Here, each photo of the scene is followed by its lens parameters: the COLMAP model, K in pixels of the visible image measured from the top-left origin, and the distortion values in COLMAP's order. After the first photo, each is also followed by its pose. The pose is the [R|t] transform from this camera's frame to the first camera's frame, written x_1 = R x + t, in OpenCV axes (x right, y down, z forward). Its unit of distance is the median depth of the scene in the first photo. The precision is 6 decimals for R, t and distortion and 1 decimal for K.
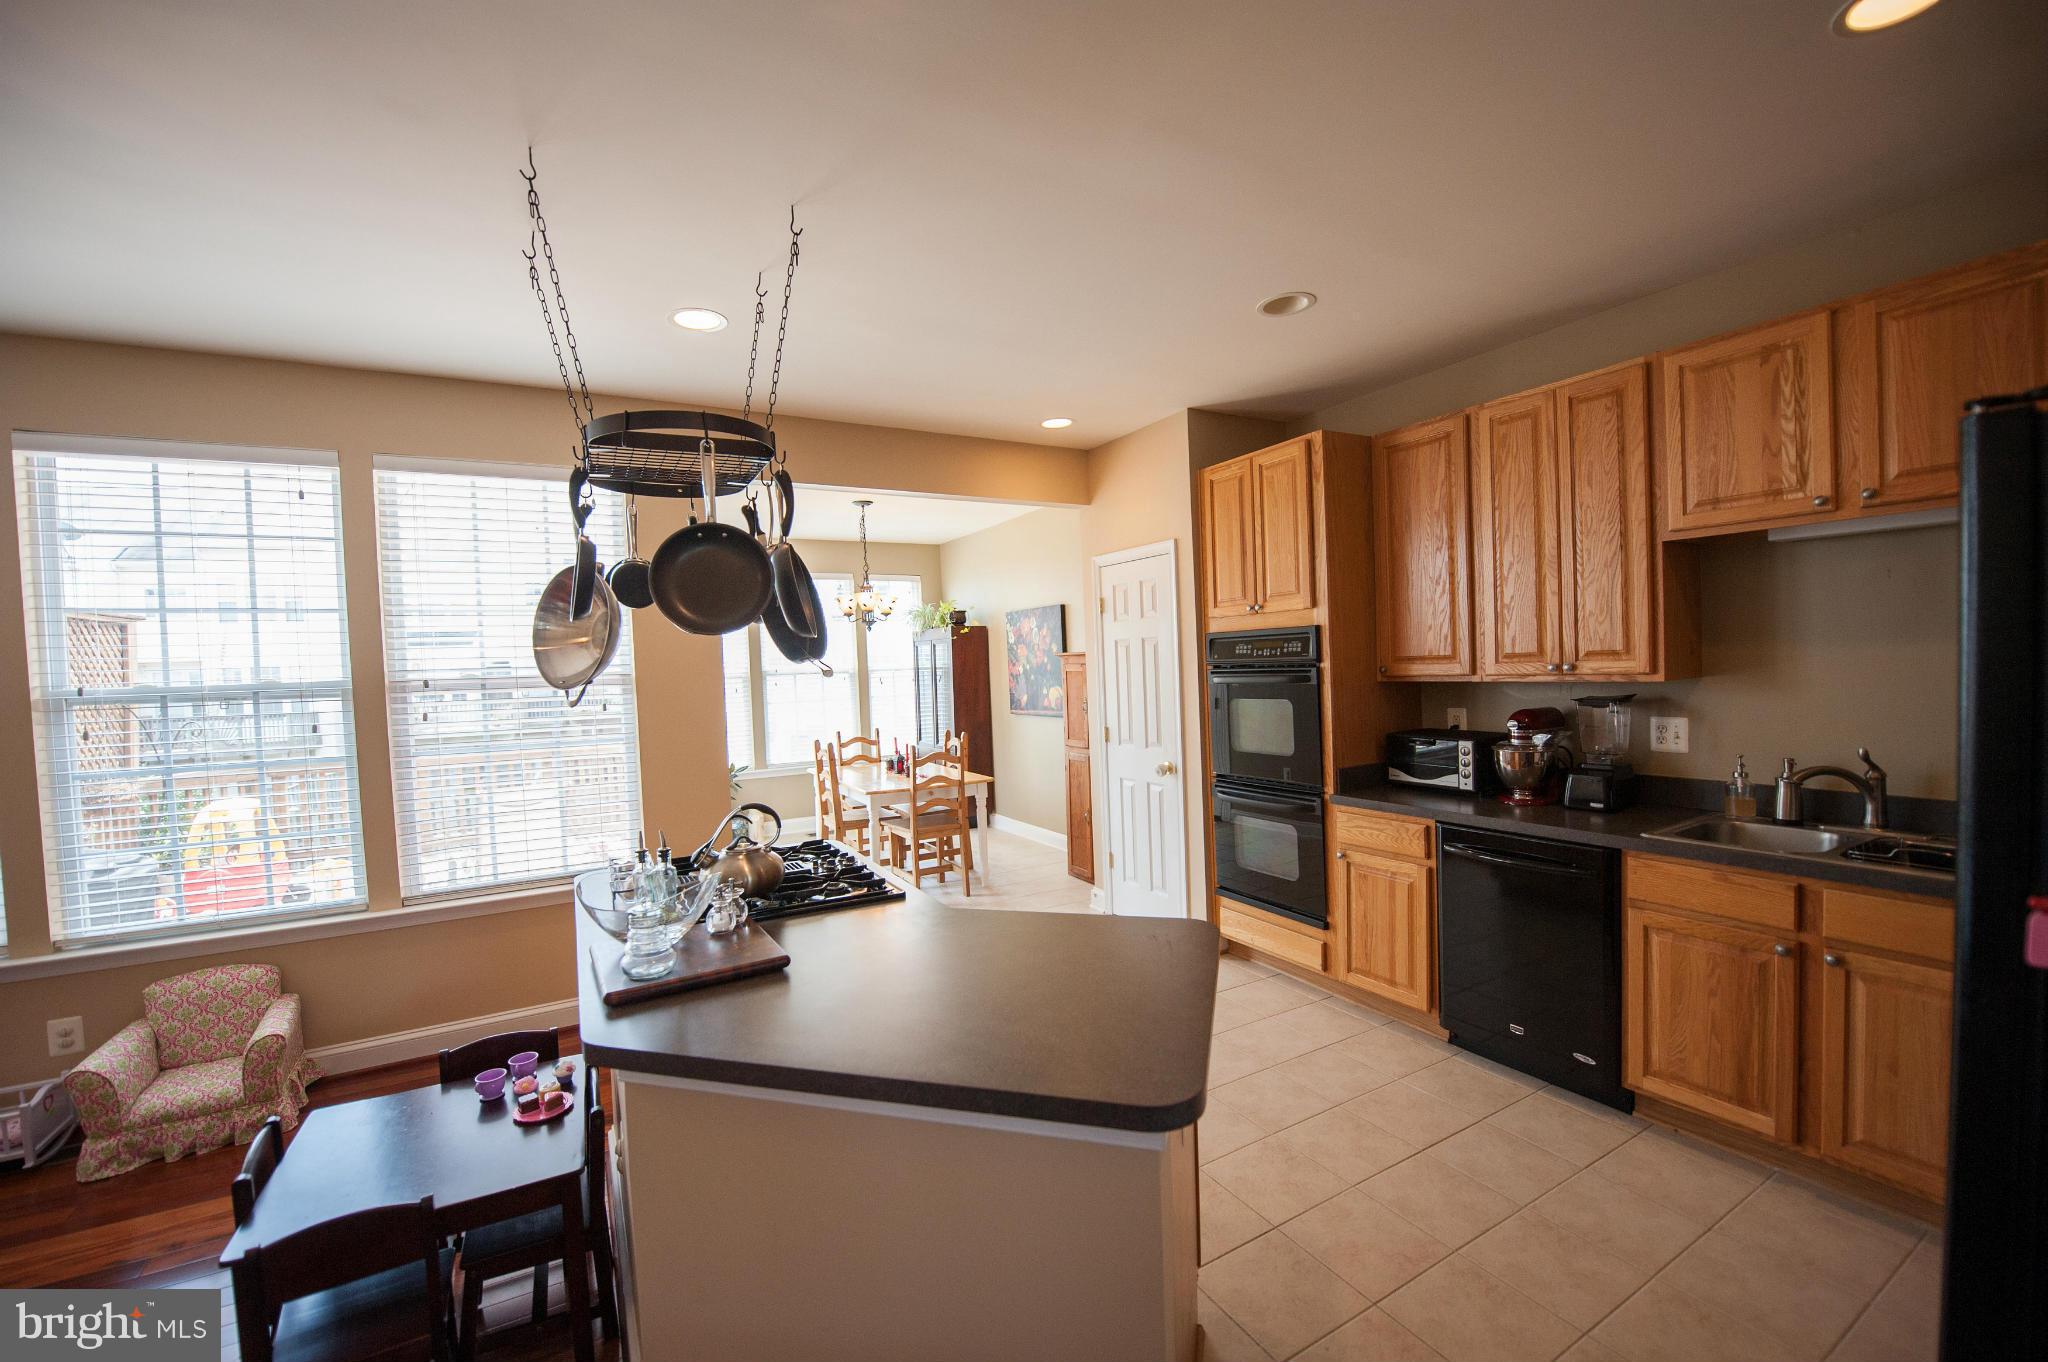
lens RADIAL K [[818.9, 0, 1025.1], [0, 818.9, 677.4], [0, 0, 1]] dist [-0.017384, -0.000838]
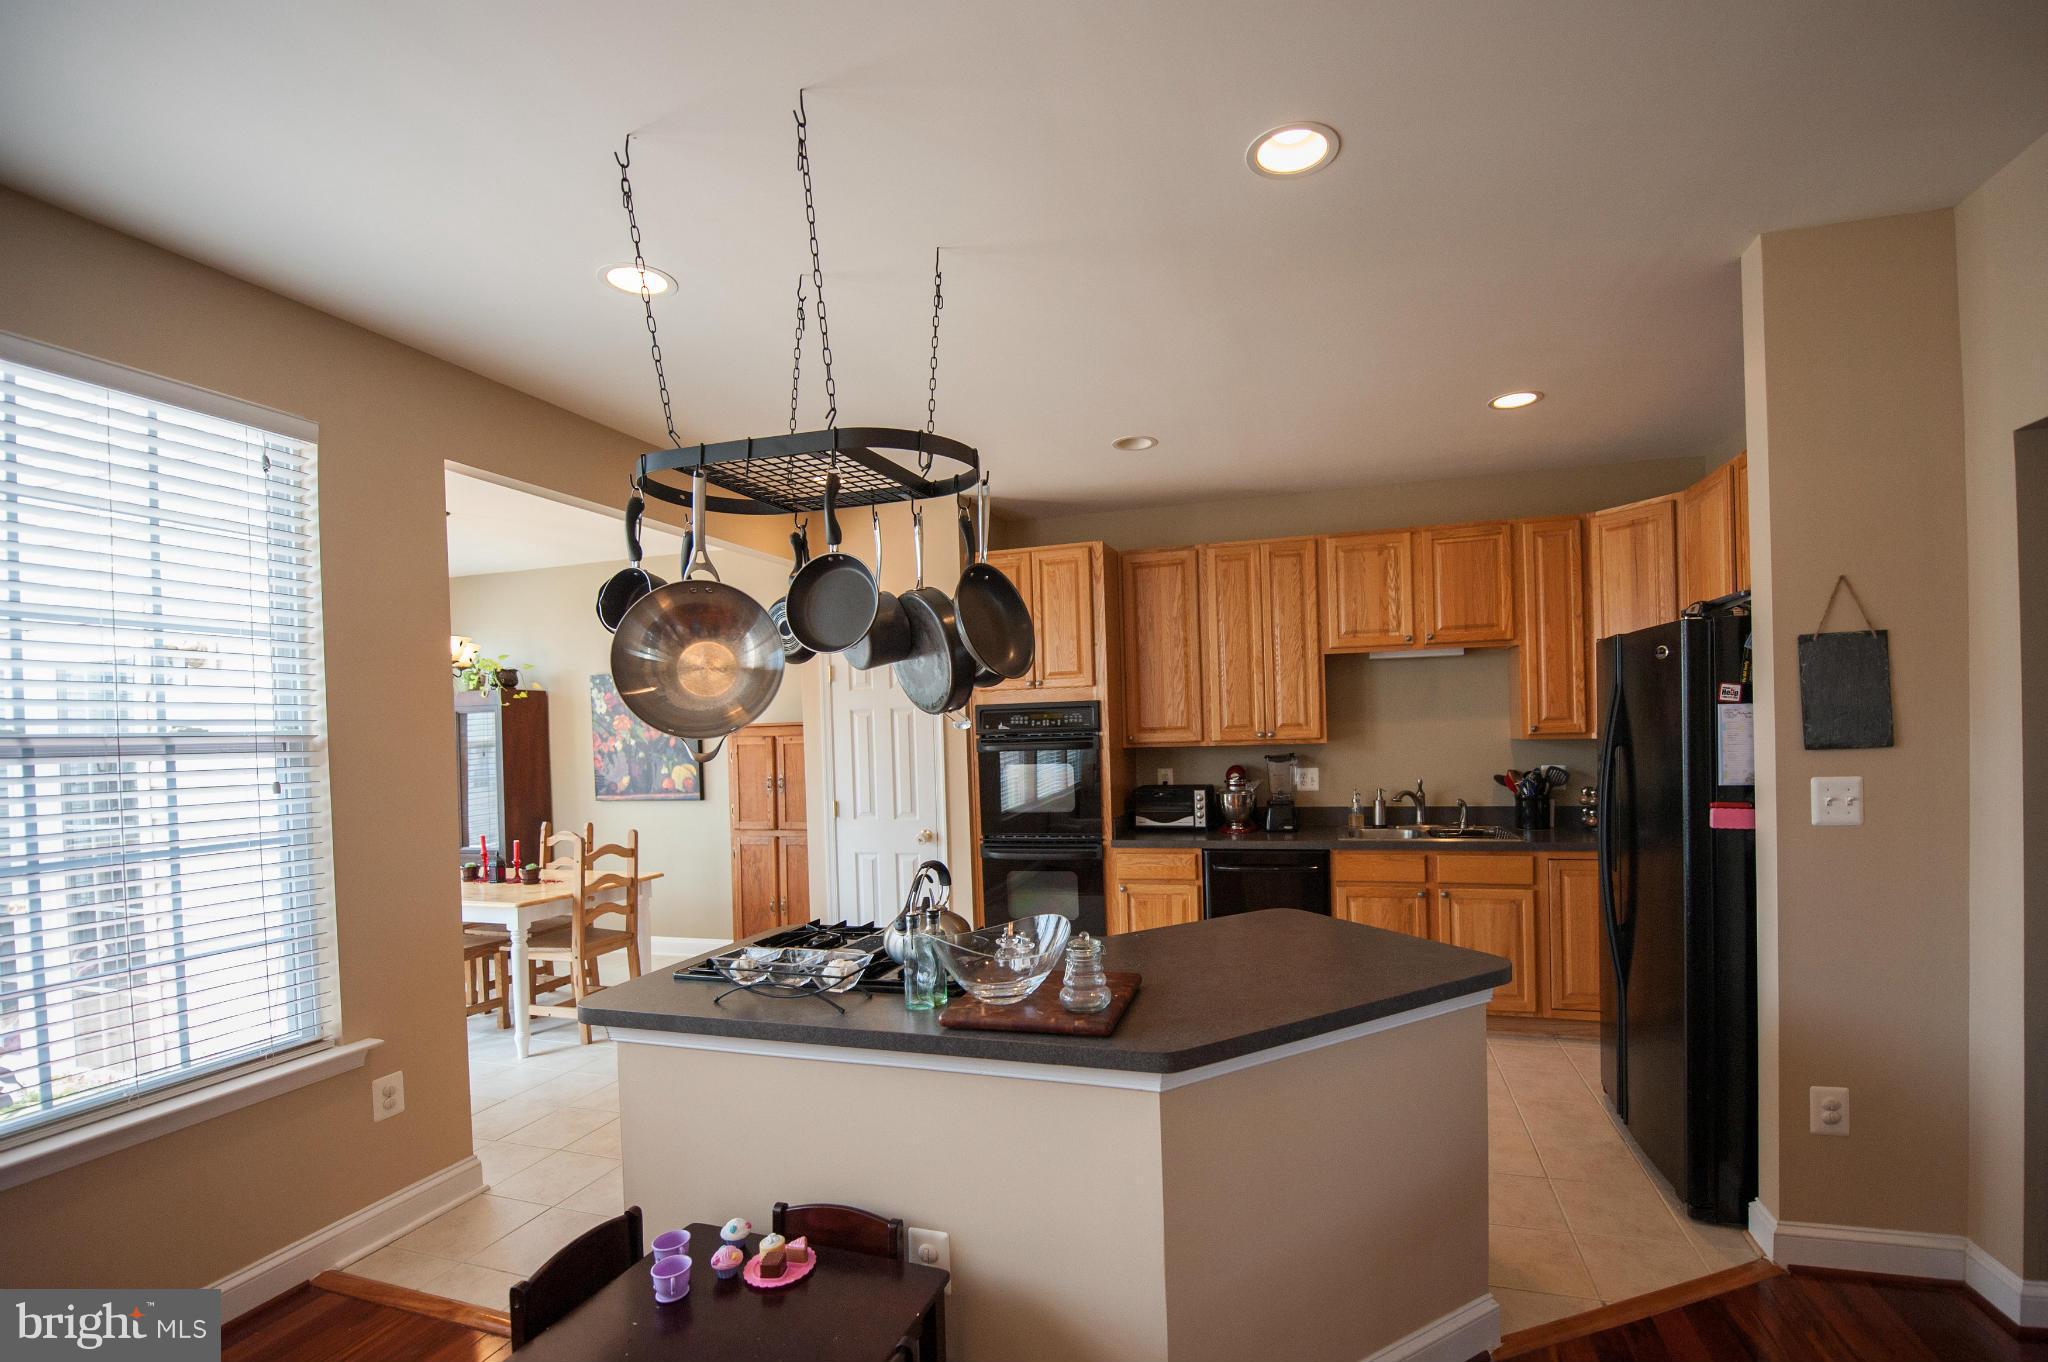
lens RADIAL K [[853.9, 0, 1081.5], [0, 853.9, 726.3], [0, 0, 1]] dist [-0.020196, -0.000580]
pose [[0.711933, 0.019241, 0.701984, -0.542239], [0.014328, 0.999018, -0.041914, 0.026926], [-0.702102, 0.039898, 0.710958, 0.122901]]
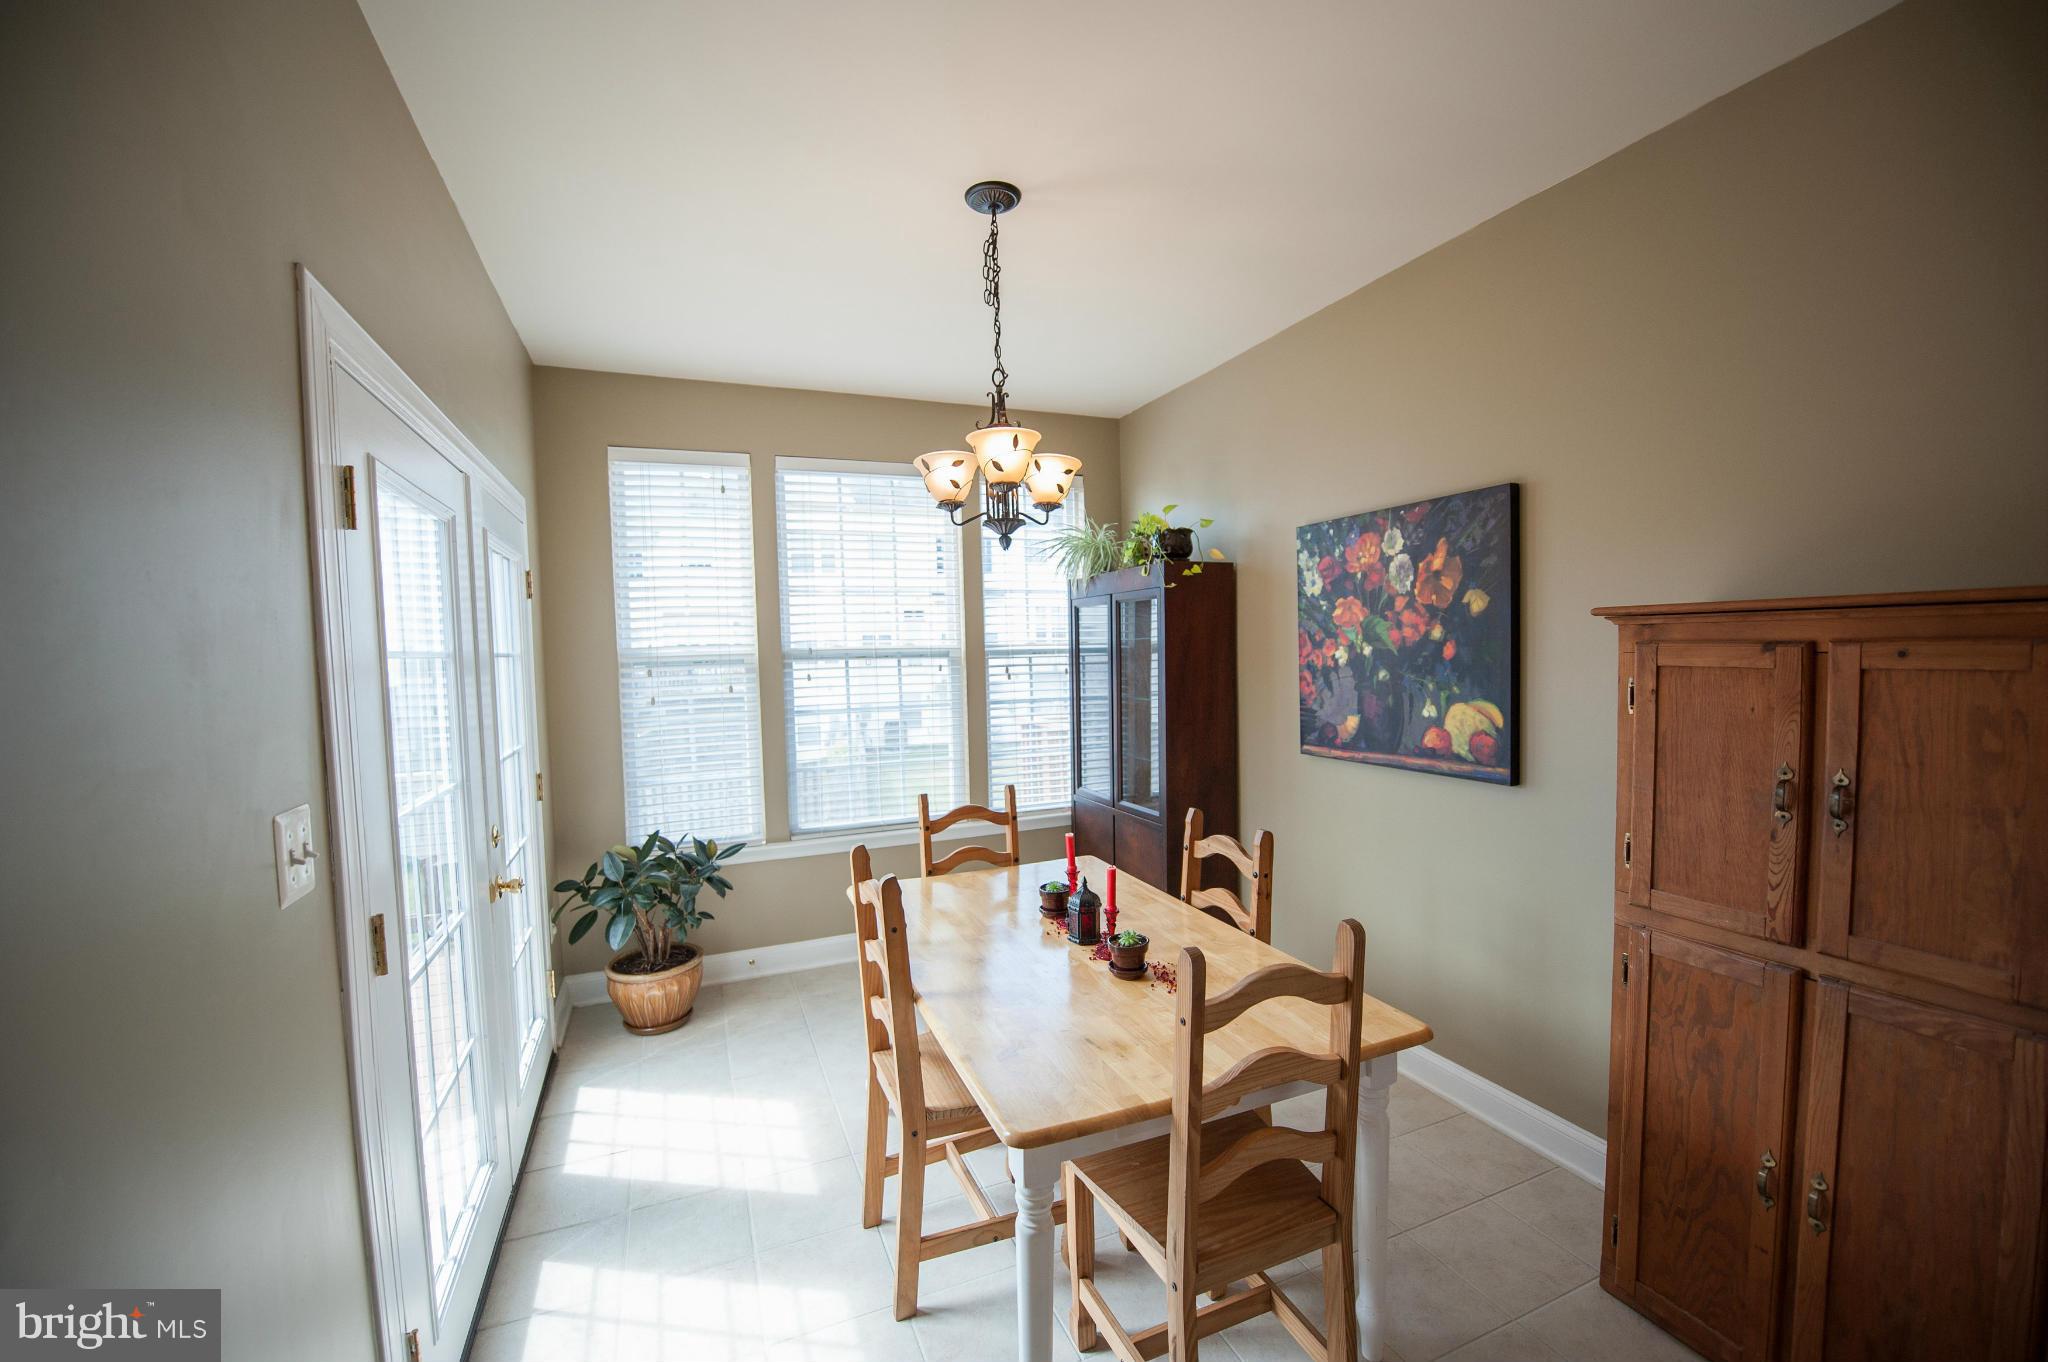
lens RADIAL K [[818.9, 0, 1029.2], [0, 818.9, 685.5], [0, 0, 1]] dist [-0.017384, -0.000838]
pose [[0.993686, 0.021741, -0.110072, -0.240408], [-0.018442, 0.999353, 0.030893, -0.008088], [0.110673, -0.028668, 0.993443, 1.090394]]
